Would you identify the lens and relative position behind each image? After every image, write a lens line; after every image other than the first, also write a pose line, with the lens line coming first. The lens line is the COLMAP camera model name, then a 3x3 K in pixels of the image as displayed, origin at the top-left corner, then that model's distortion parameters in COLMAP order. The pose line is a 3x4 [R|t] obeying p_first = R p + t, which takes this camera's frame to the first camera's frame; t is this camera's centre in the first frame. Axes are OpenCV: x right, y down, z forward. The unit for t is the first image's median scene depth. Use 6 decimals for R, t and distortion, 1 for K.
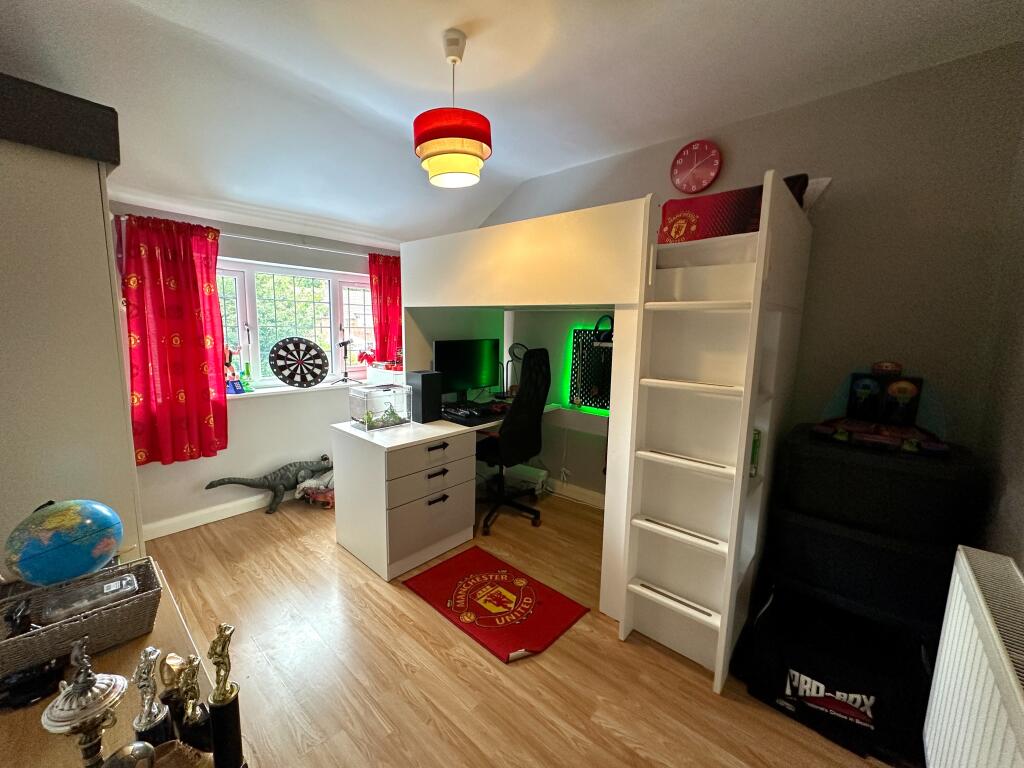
lens RADIAL K [[409.9, 0, 509.9], [0, 409.9, 380.5], [0, 0, 1]] dist [-0.000837, -0.000170]
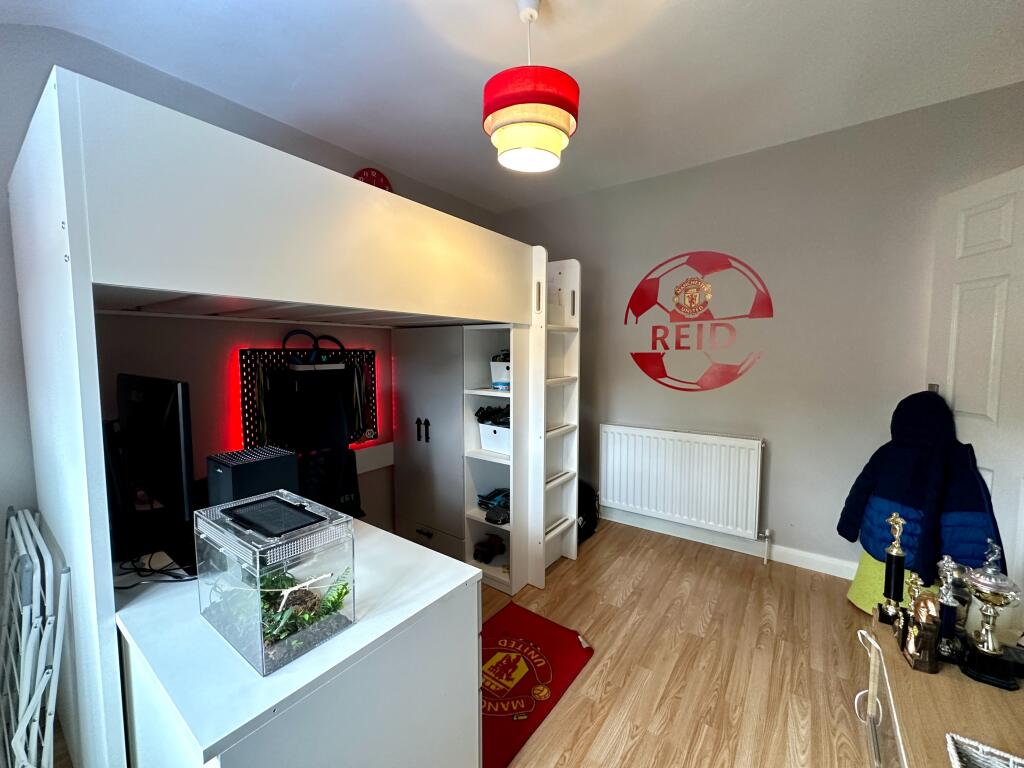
lens RADIAL K [[409.9, 0, 509.9], [0, 409.9, 380.5], [0, 0, 1]] dist [-0.000837, -0.000170]
pose [[-0.092468, -0.097169, 0.990963, -1.002718], [0.131473, 0.985322, 0.108883, -0.172012], [-0.986998, 0.140353, -0.078336, 1.208164]]
